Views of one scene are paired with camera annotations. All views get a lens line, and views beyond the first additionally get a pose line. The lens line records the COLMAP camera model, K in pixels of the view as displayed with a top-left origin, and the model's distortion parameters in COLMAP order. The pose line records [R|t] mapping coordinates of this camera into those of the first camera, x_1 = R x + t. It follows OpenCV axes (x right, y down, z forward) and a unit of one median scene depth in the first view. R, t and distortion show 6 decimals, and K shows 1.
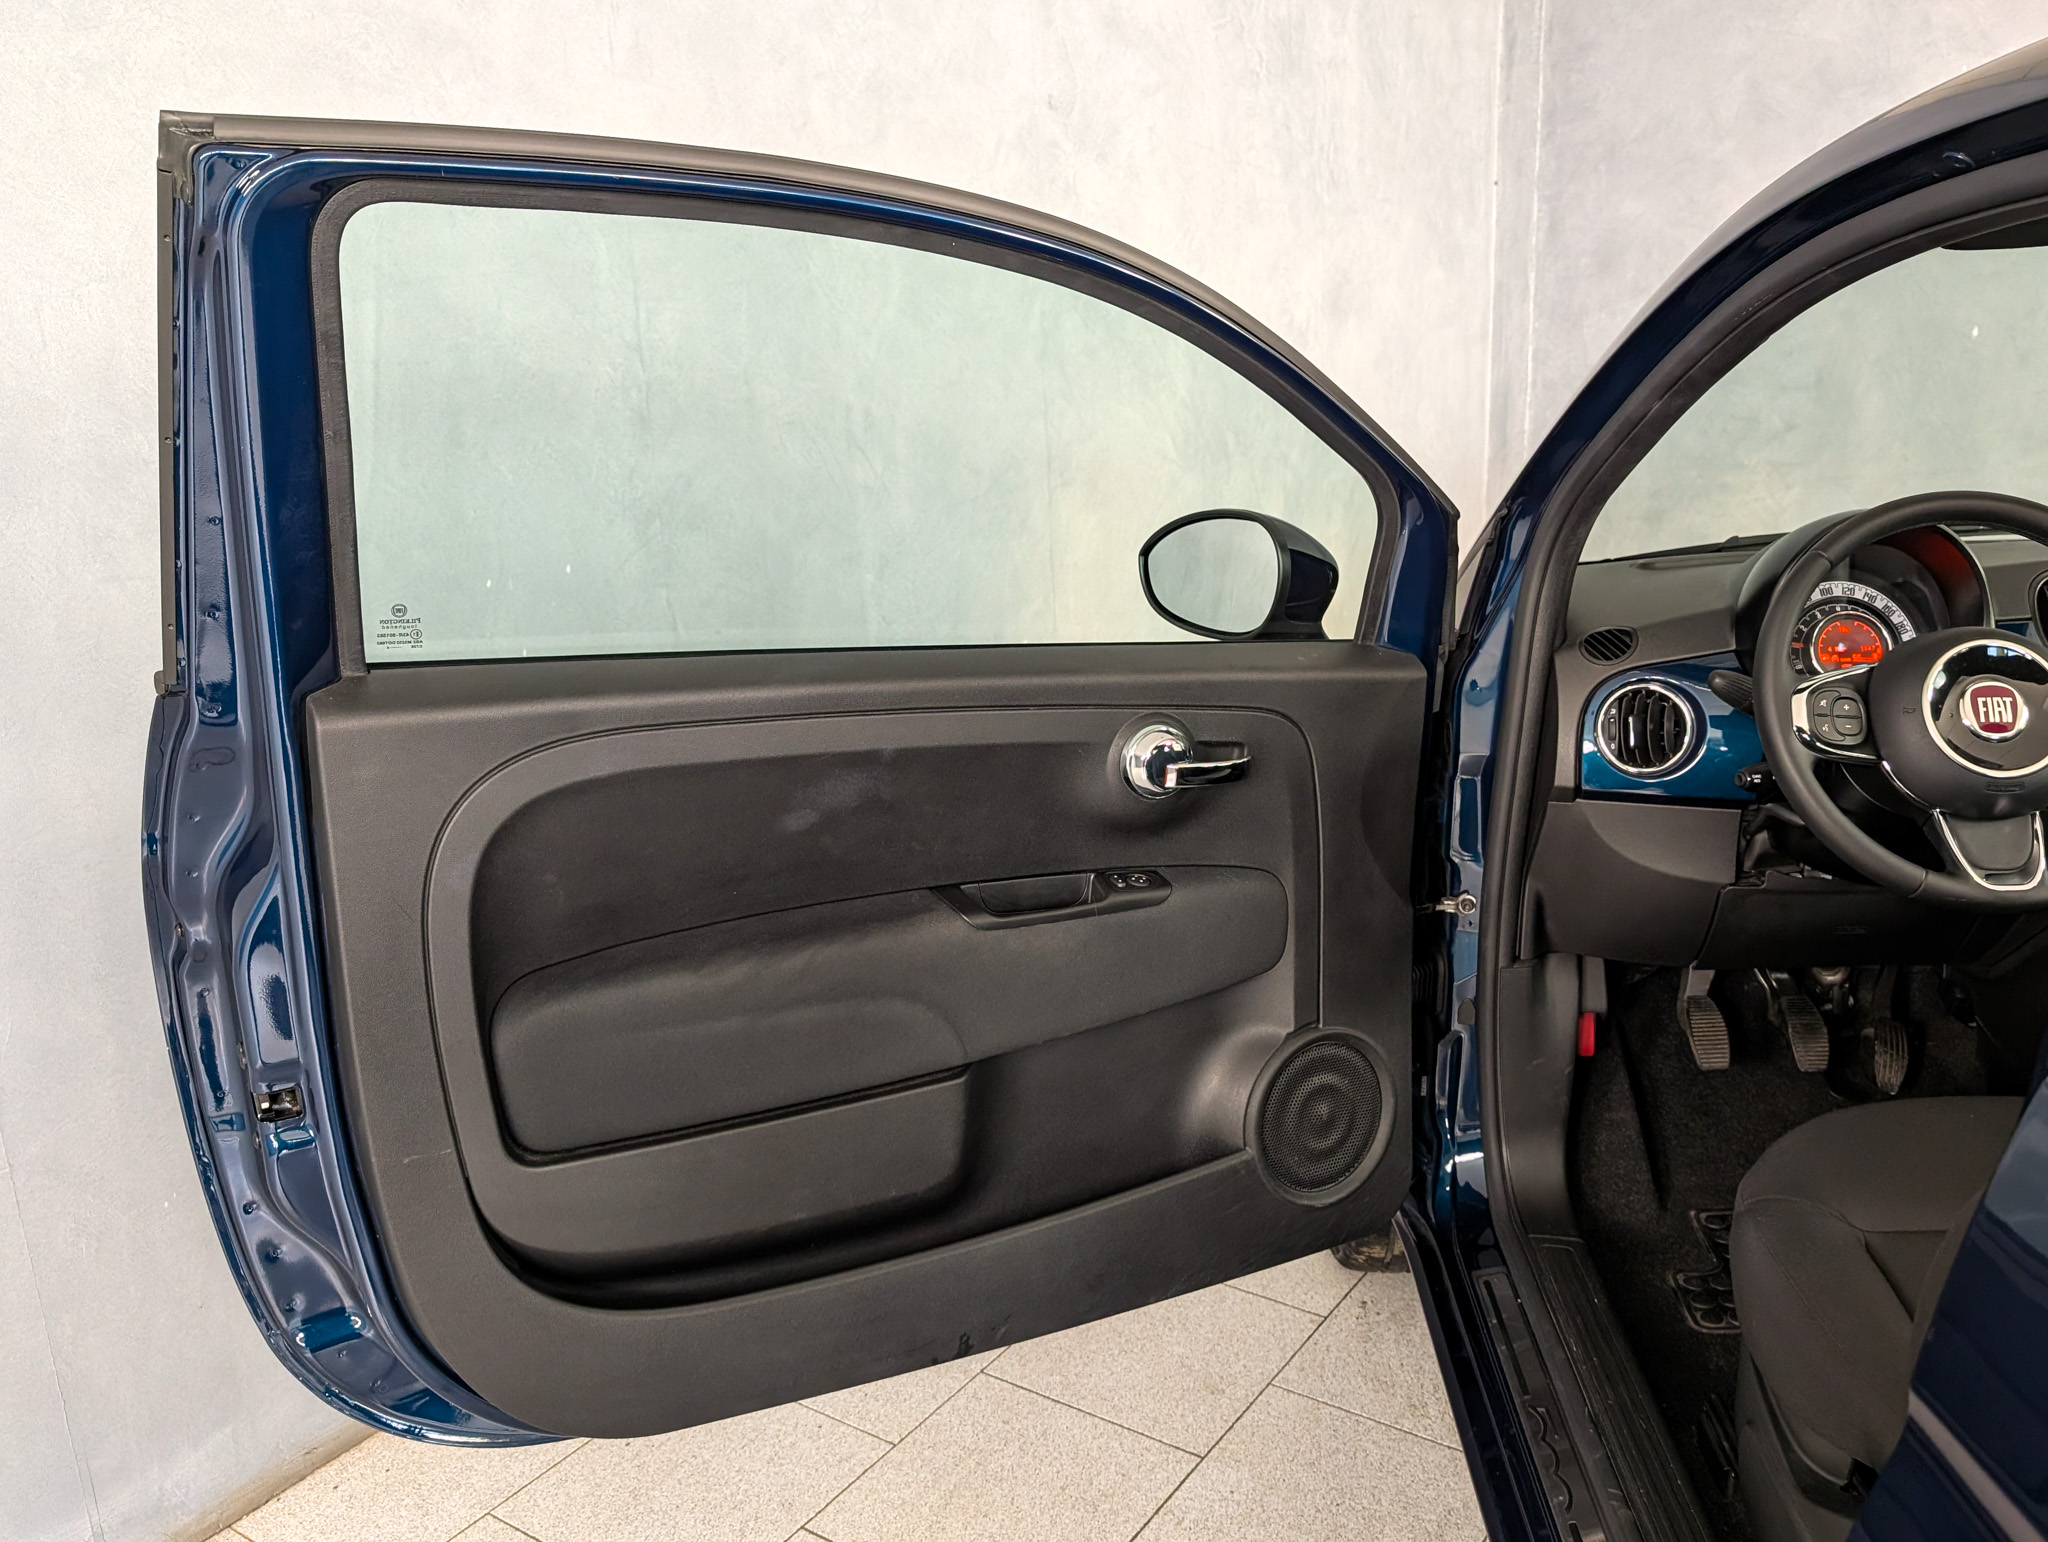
lens RADIAL K [[1663.6, 0, 1131.7], [0, 1663.6, 773.6], [0, 0, 1]] dist [-0.031513, 0.071187]
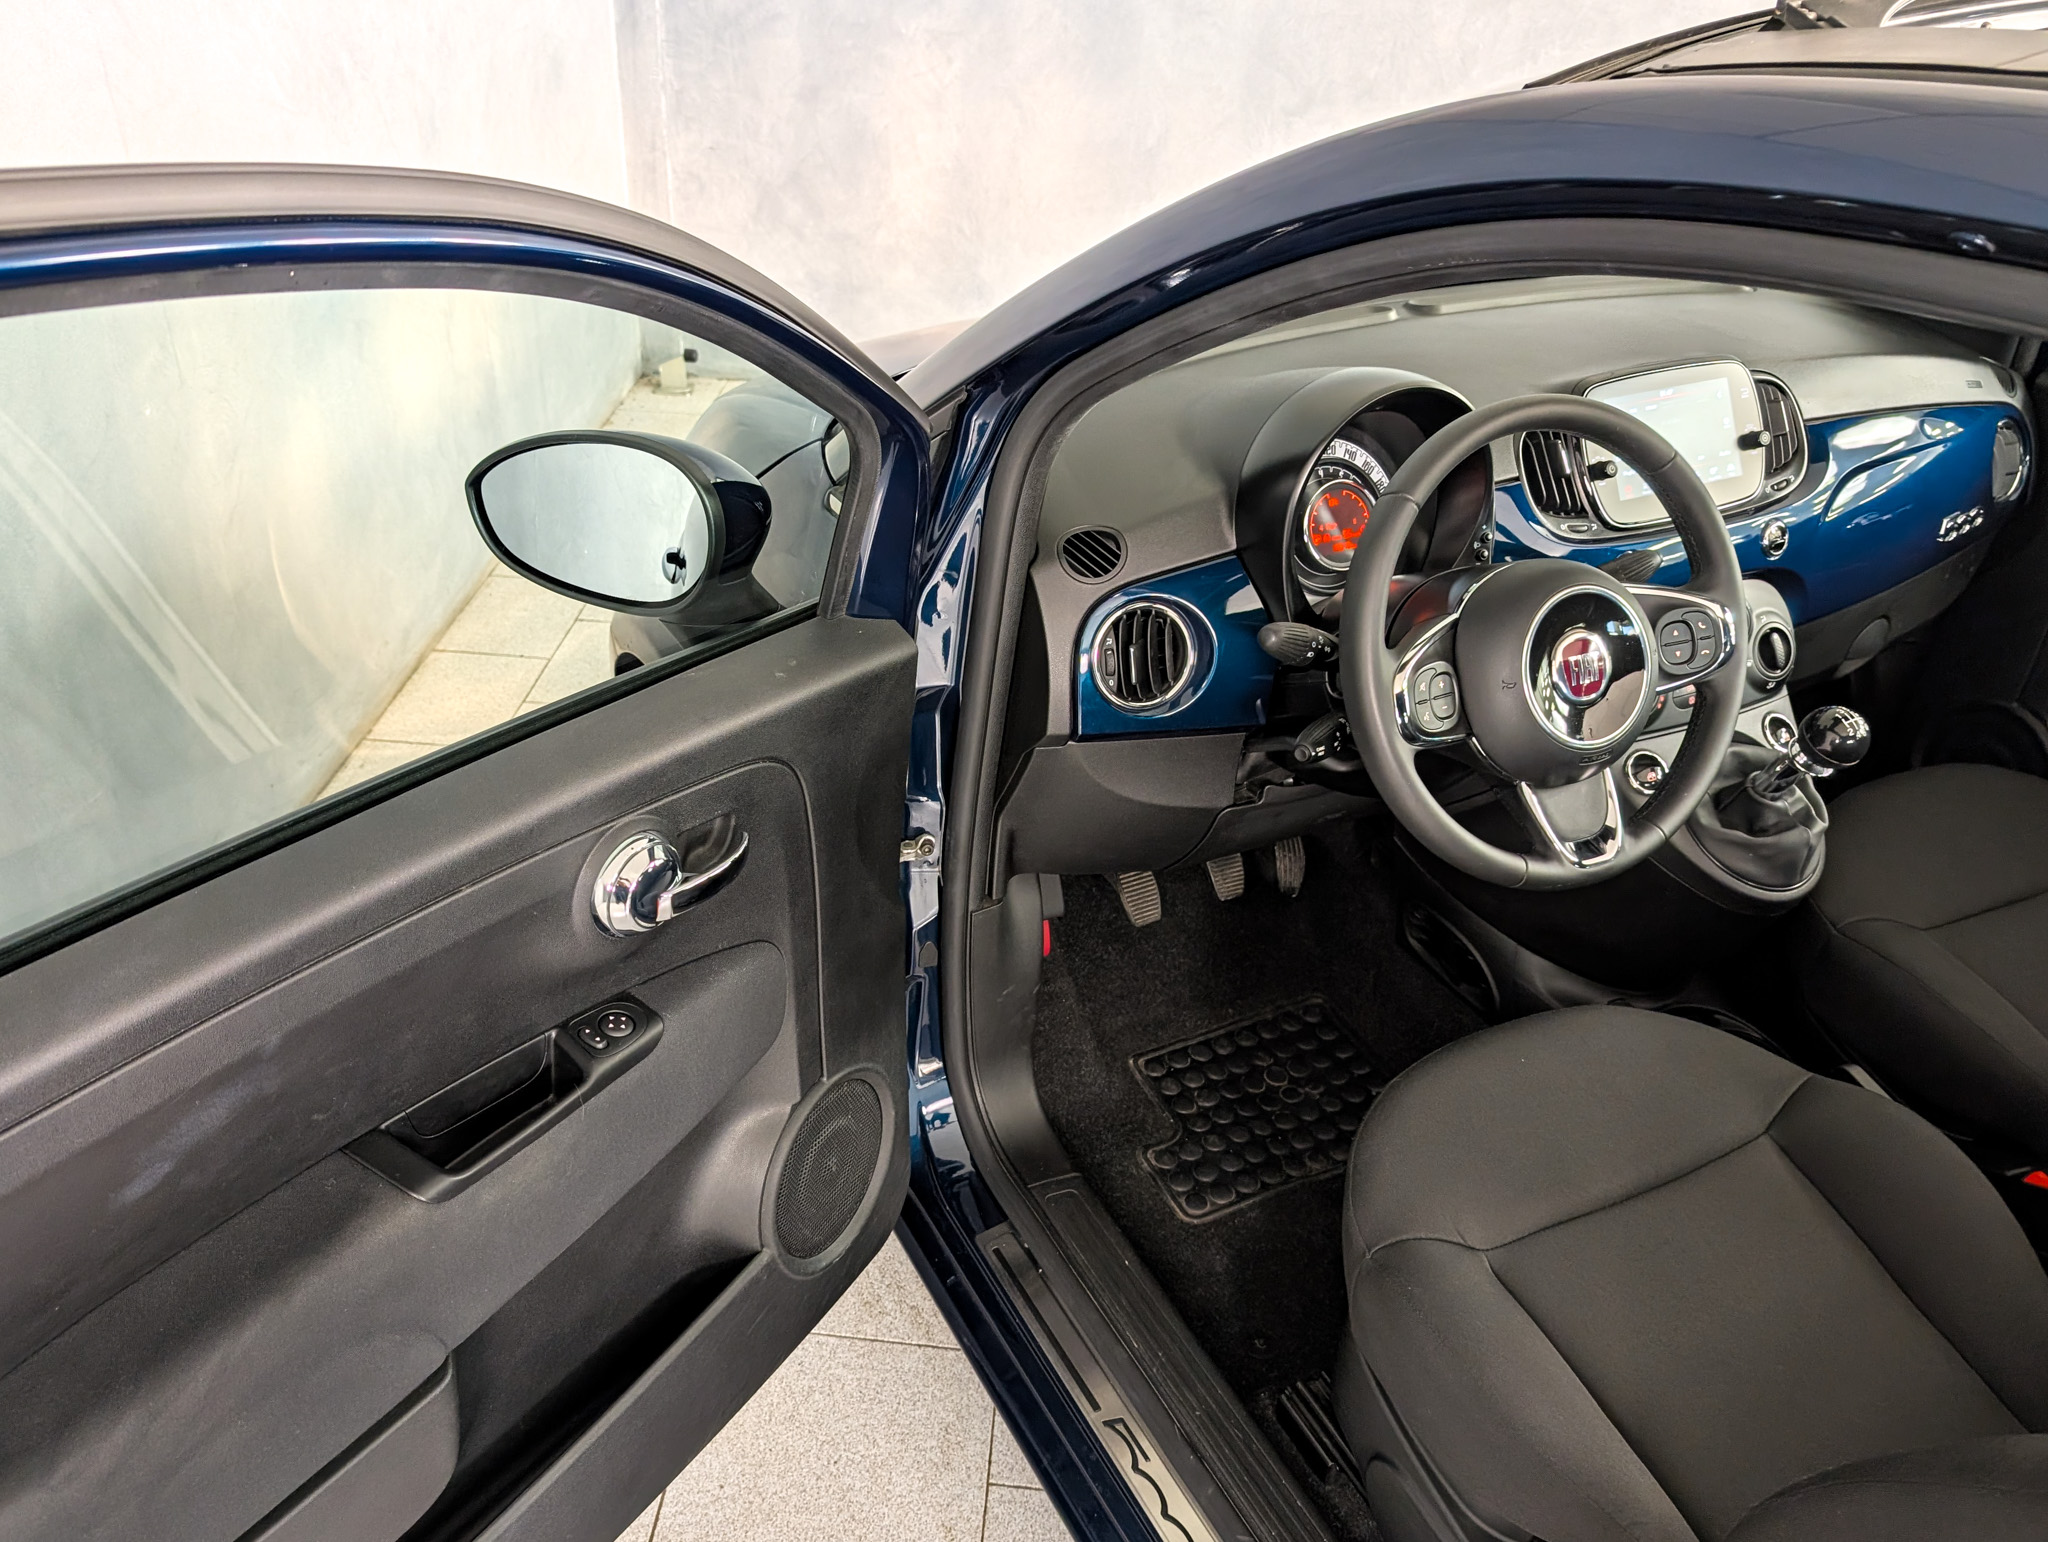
lens RADIAL K [[1633.7, 0, 930.7], [0, 1633.7, 772.1], [0, 0, 1]] dist [0.016850, -0.005215]
pose [[0.898936, -0.201424, 0.389029, -0.121170], [0.073411, 0.944733, 0.319515, -0.243132], [-0.431886, -0.258665, 0.864041, 0.316390]]
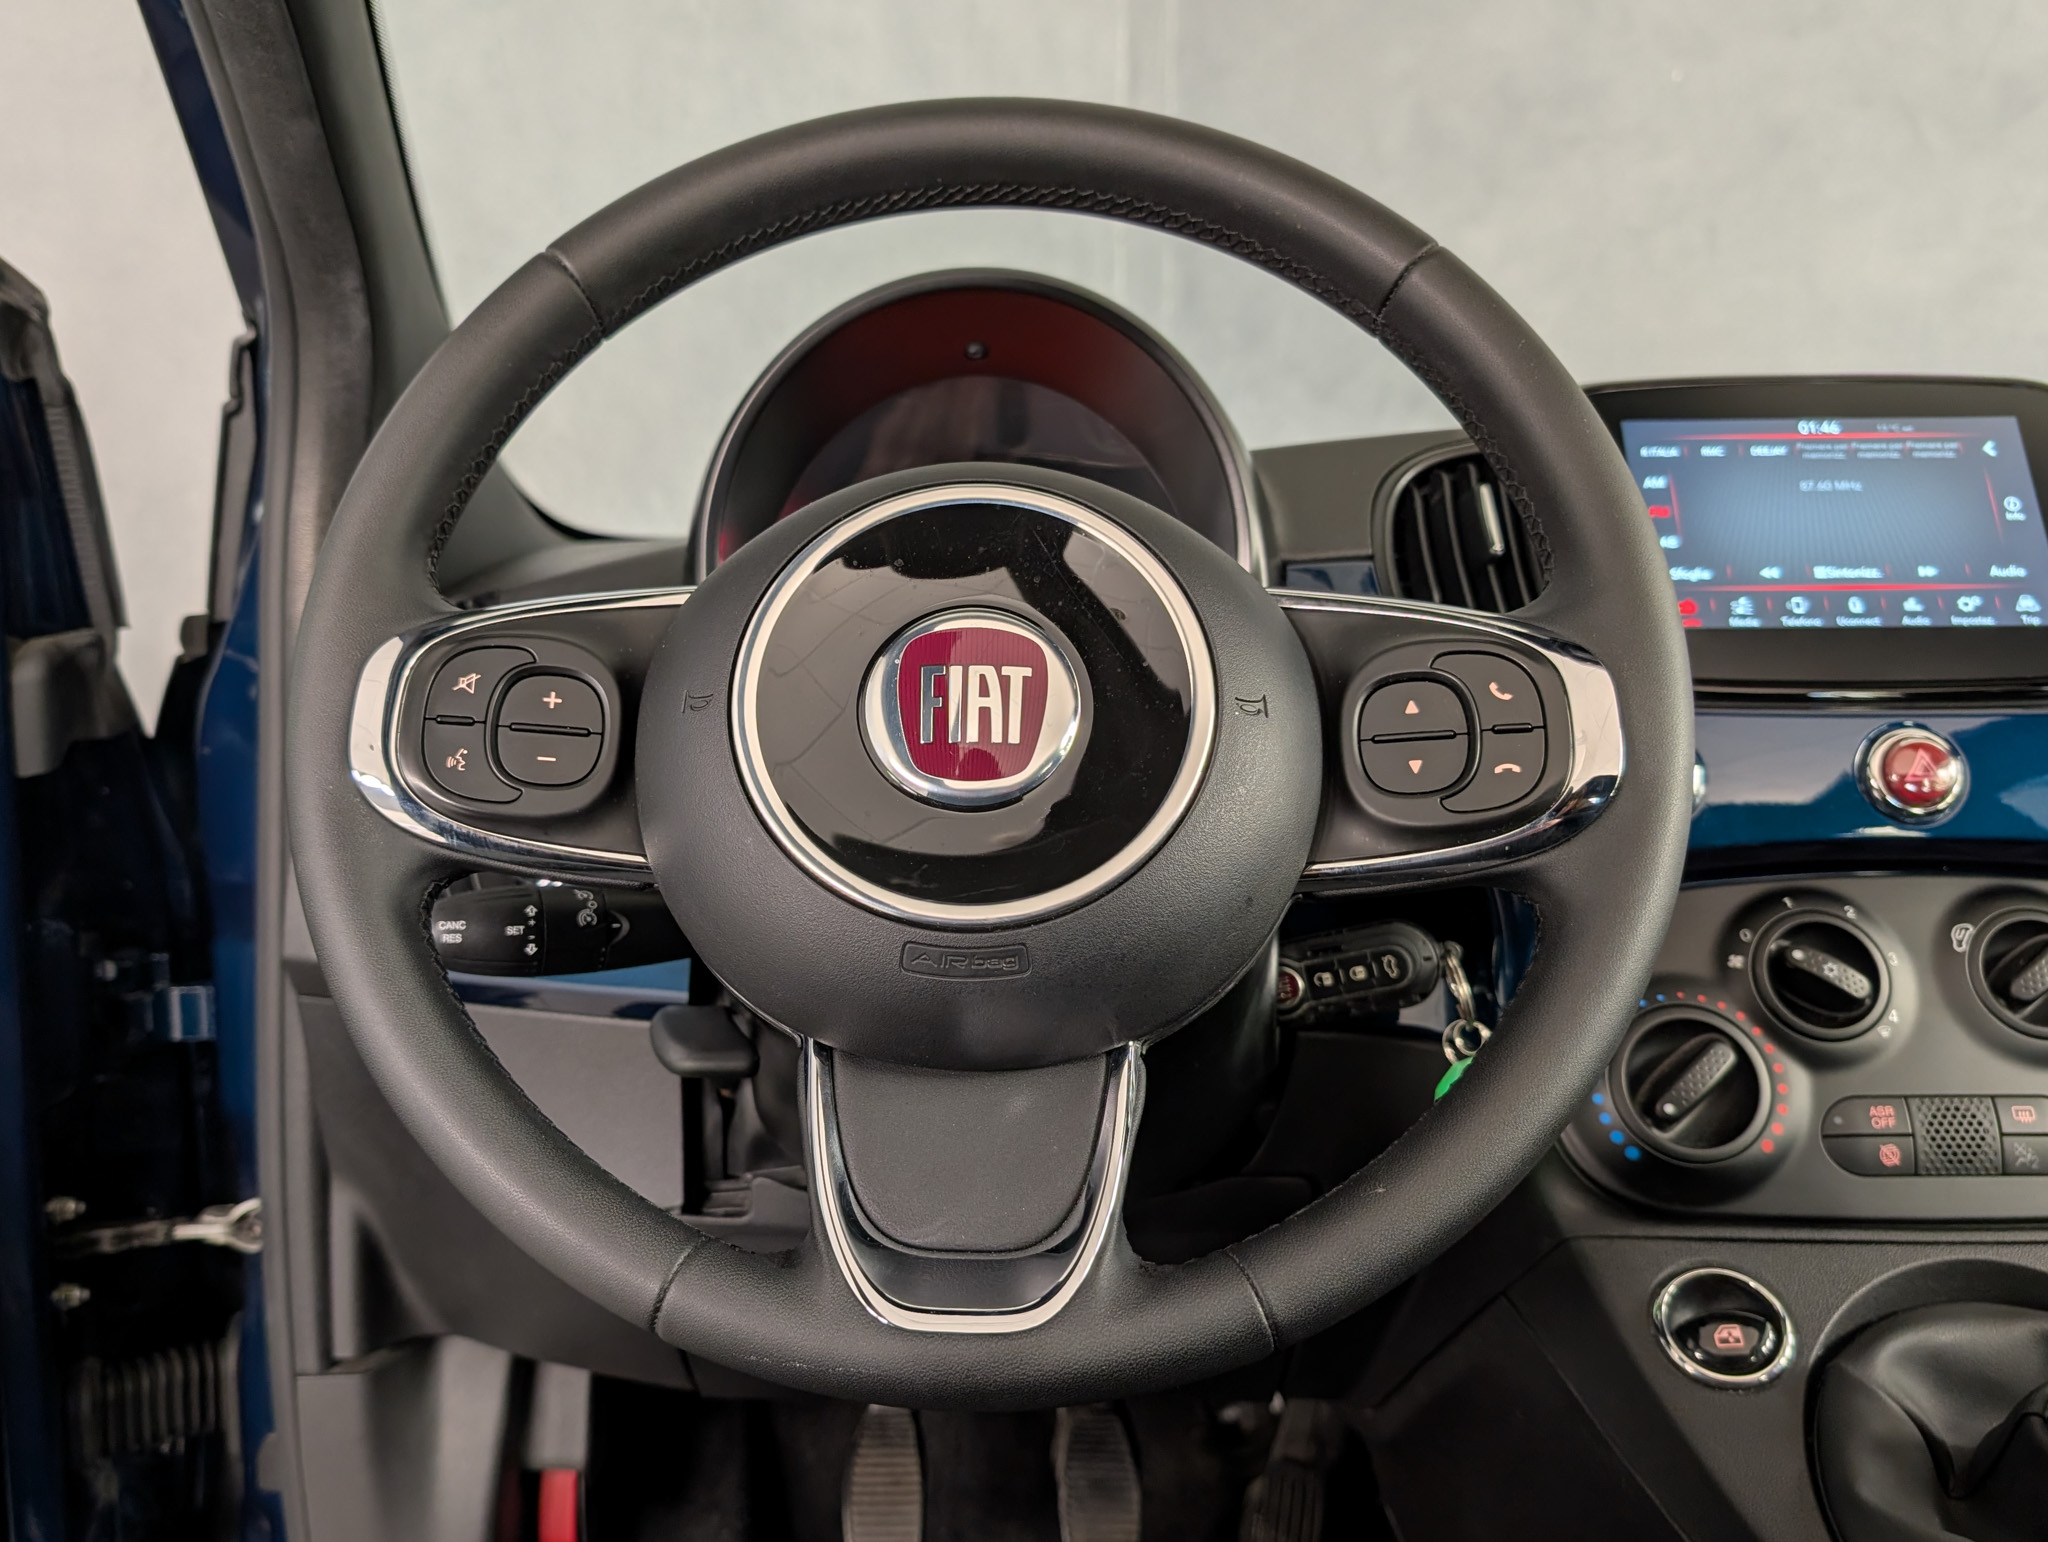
lens RADIAL K [[1671.8, 0, 966.1], [0, 1671.8, 797.4], [0, 0, 1]] dist [0.004916, 0.002797]
pose [[0.999685, 0.020226, -0.014837, 0.437623], [-0.021602, 0.994820, -0.099335, 0.007007], [0.012751, 0.099624, 0.994943, 0.584037]]
